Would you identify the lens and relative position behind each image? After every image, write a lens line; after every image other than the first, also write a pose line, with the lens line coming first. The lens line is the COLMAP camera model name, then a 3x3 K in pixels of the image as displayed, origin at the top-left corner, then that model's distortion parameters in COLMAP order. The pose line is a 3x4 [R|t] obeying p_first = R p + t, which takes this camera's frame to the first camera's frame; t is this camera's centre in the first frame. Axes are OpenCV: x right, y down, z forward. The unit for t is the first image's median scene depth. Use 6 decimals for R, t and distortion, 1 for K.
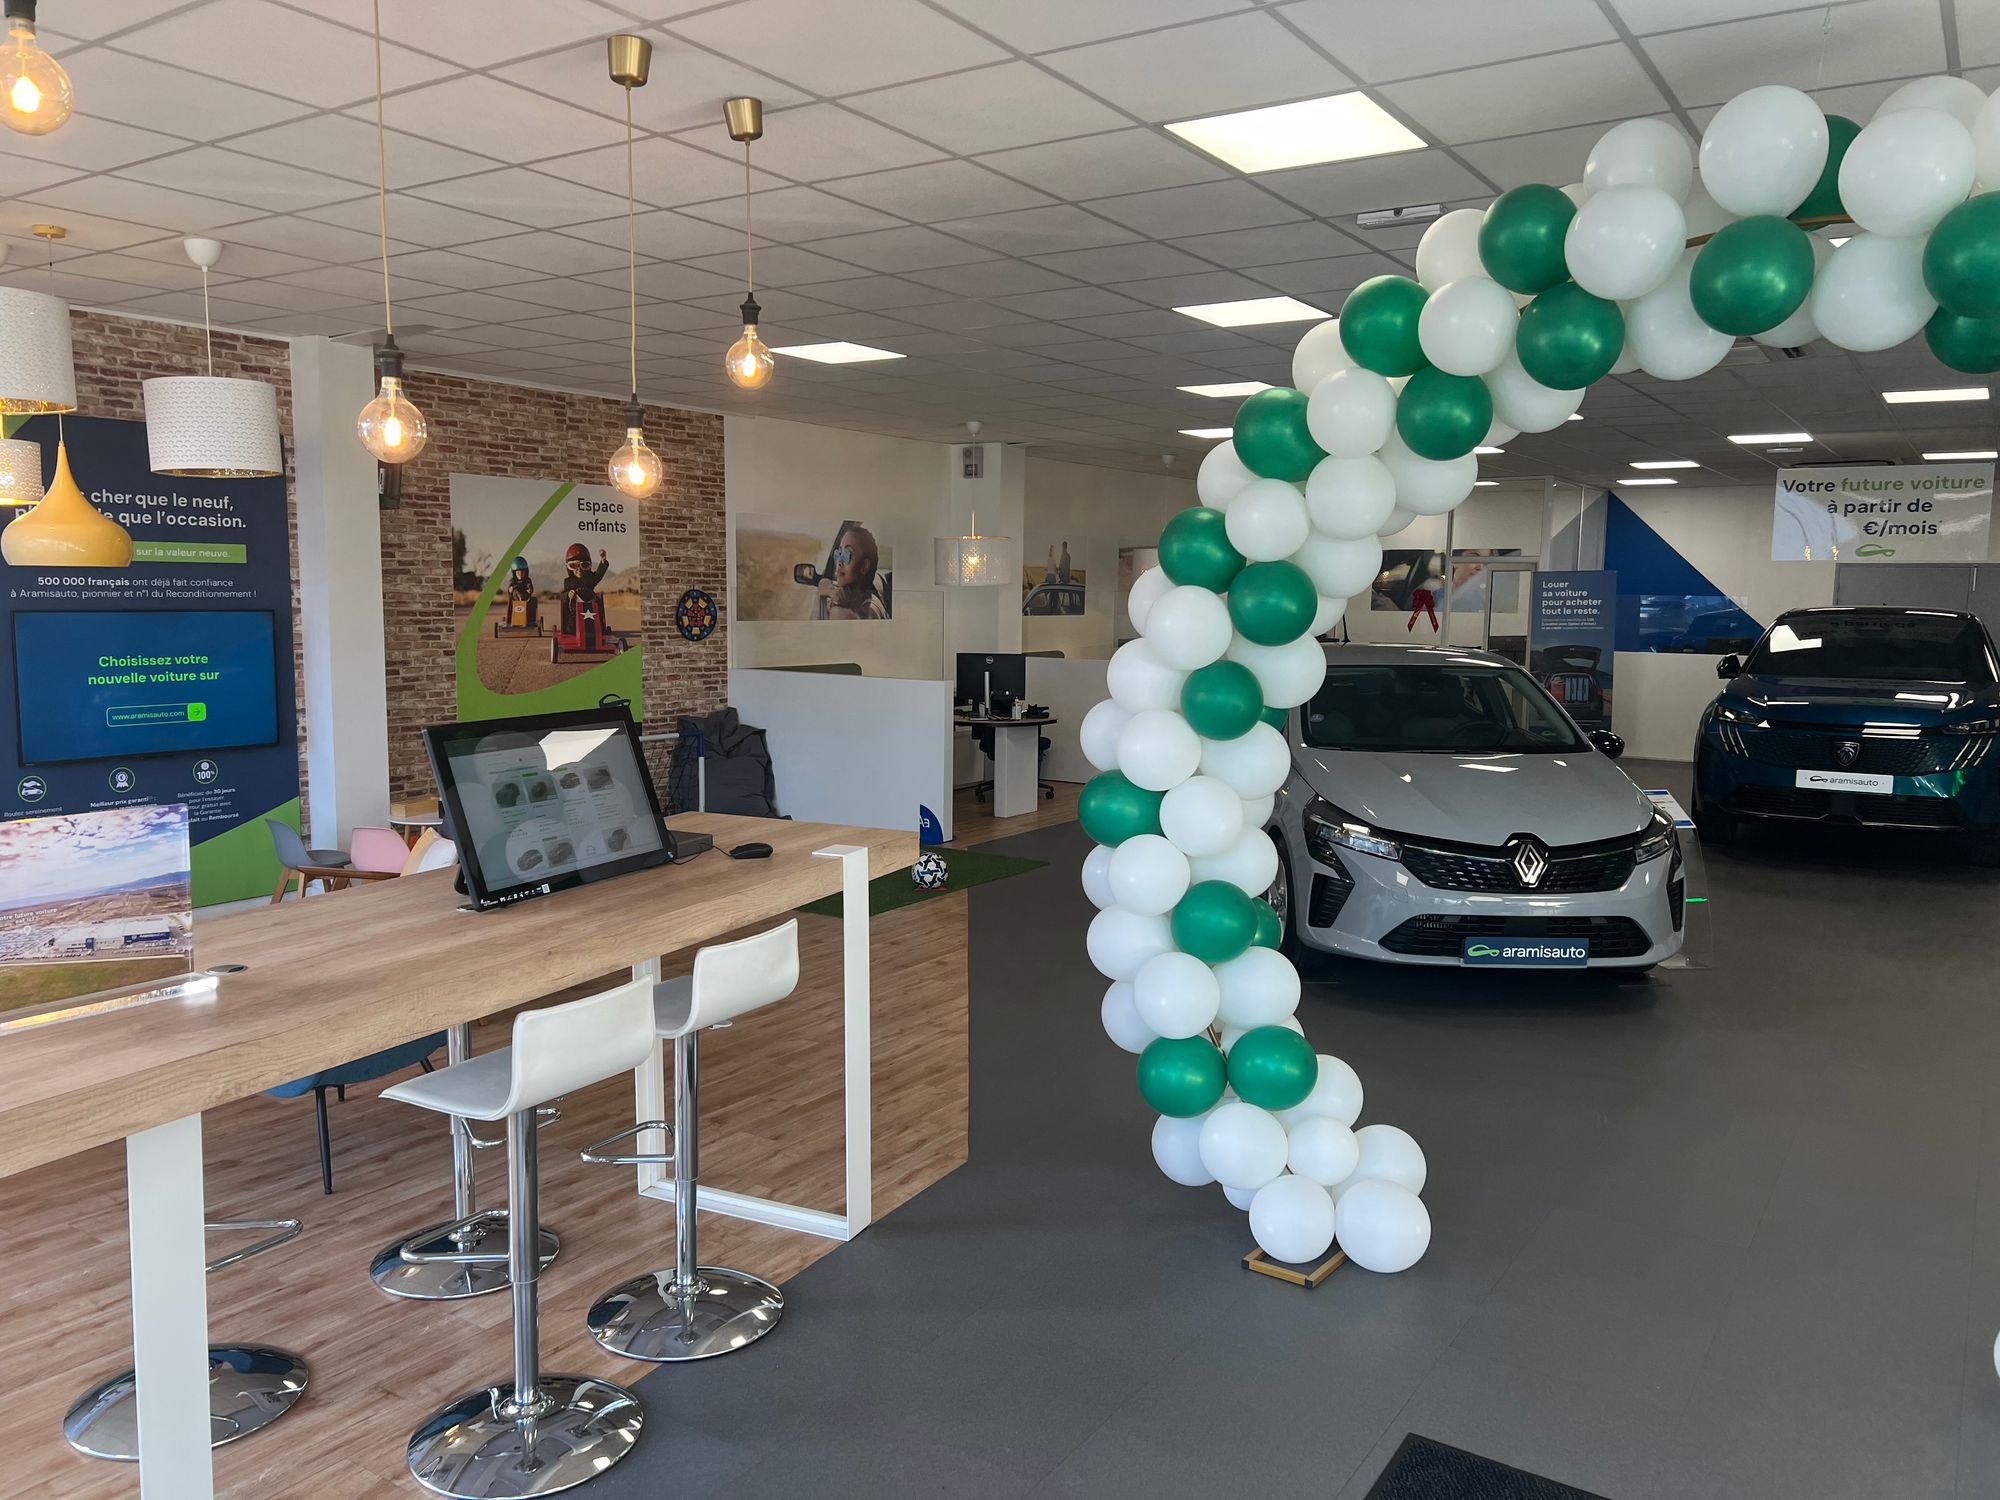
lens RADIAL K [[1518.8, 0, 1000.0], [0, 1518.8, 750.0], [0, 0, 1]] dist [0.007453, 0.000241]
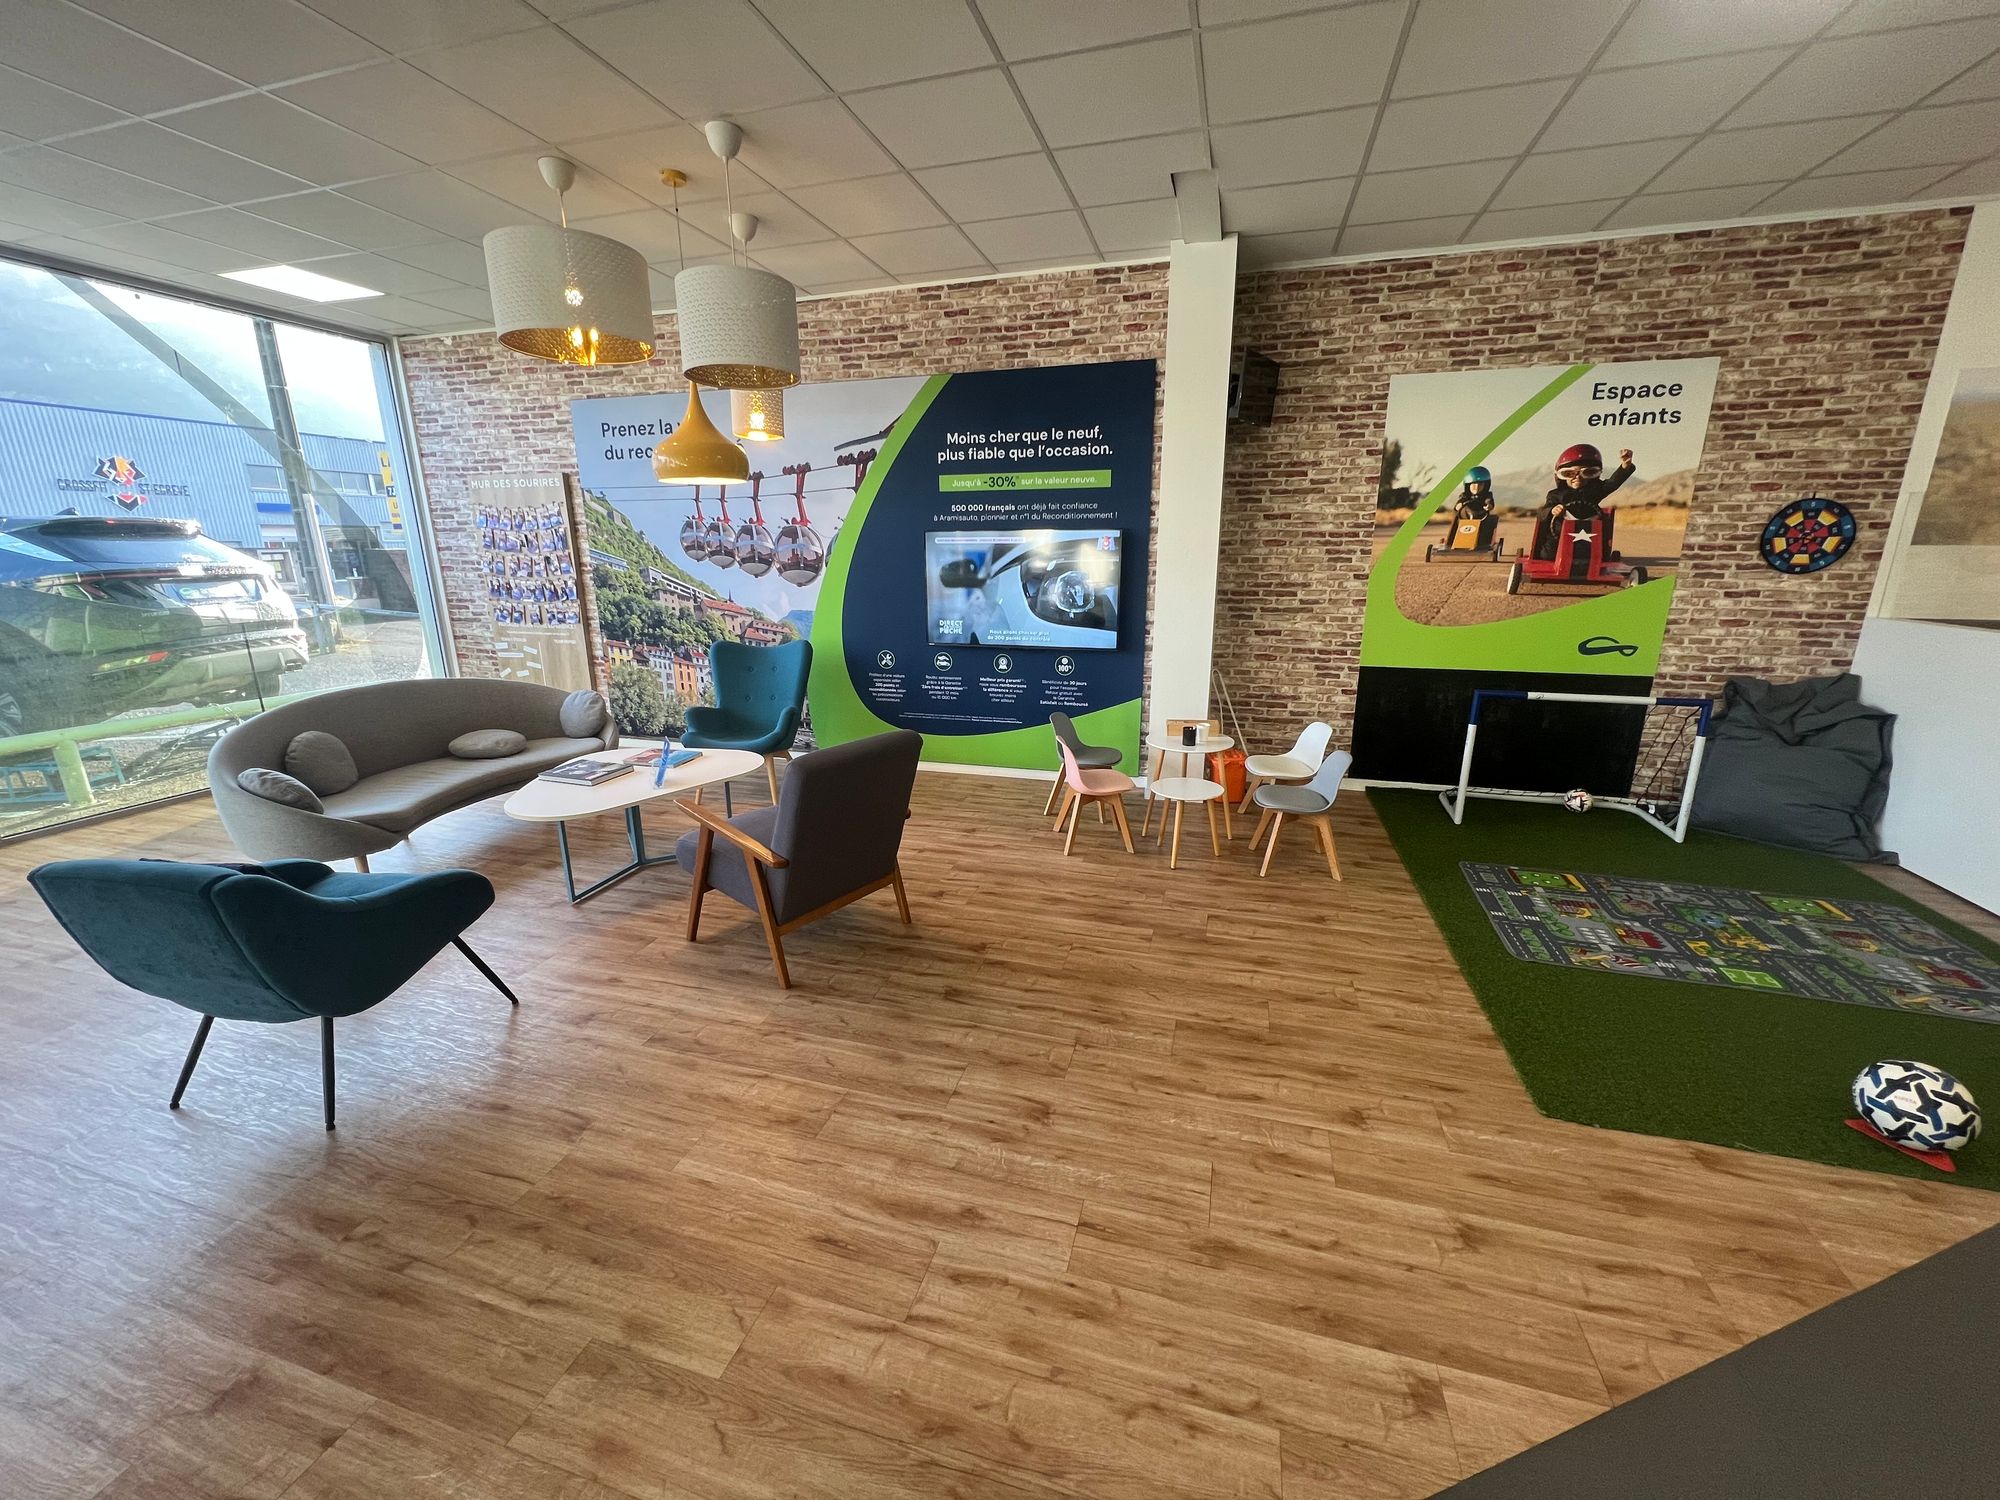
lens RADIAL K [[789.1, 0, 1000.0], [0, 789.1, 750.0], [0, 0, 1]] dist [-0.000046, 0.000149]
pose [[0.293932, 0.224202, -0.929159, 0.057183], [-0.094939, 0.974142, 0.205023, -0.036267], [0.951100, 0.027950, 0.307617, 0.607352]]
